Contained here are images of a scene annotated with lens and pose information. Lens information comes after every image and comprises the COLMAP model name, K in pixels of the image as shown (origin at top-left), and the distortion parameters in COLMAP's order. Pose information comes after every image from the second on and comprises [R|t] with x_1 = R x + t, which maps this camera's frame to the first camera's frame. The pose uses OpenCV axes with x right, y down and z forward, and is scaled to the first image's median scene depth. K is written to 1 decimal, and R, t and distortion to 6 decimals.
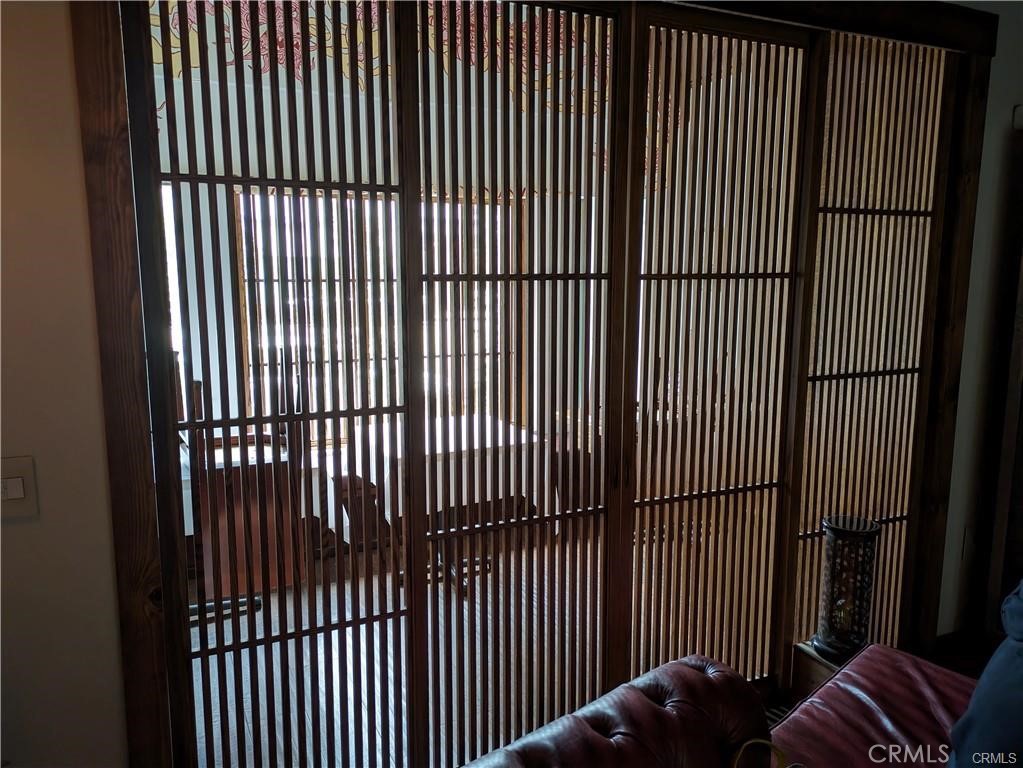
lens RADIAL K [[750.9, 0, 510.5], [0, 750.9, 402.0], [0, 0, 1]] dist [0.002821, -0.010110]
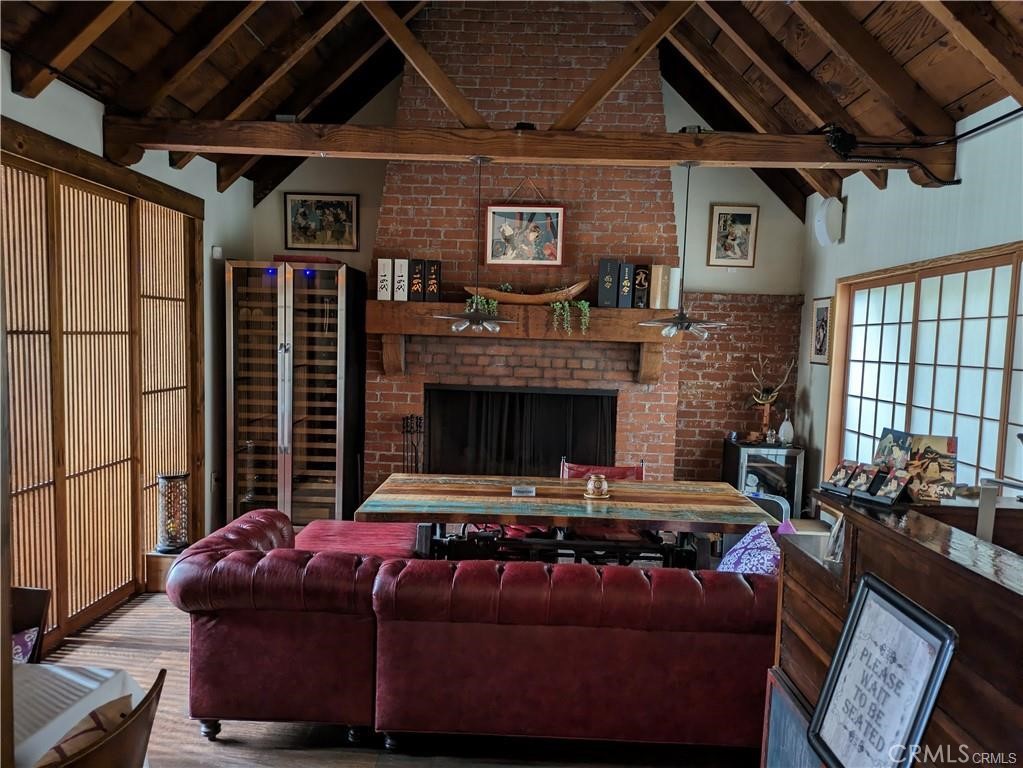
lens RADIAL K [[750.9, 0, 510.5], [0, 750.9, 402.0], [0, 0, 1]] dist [0.002821, -0.010110]
pose [[0.420212, -0.055962, 0.905699, -0.798117], [0.105169, 0.994374, 0.012646, 0.054697], [-0.901311, 0.089937, 0.423734, -0.475001]]
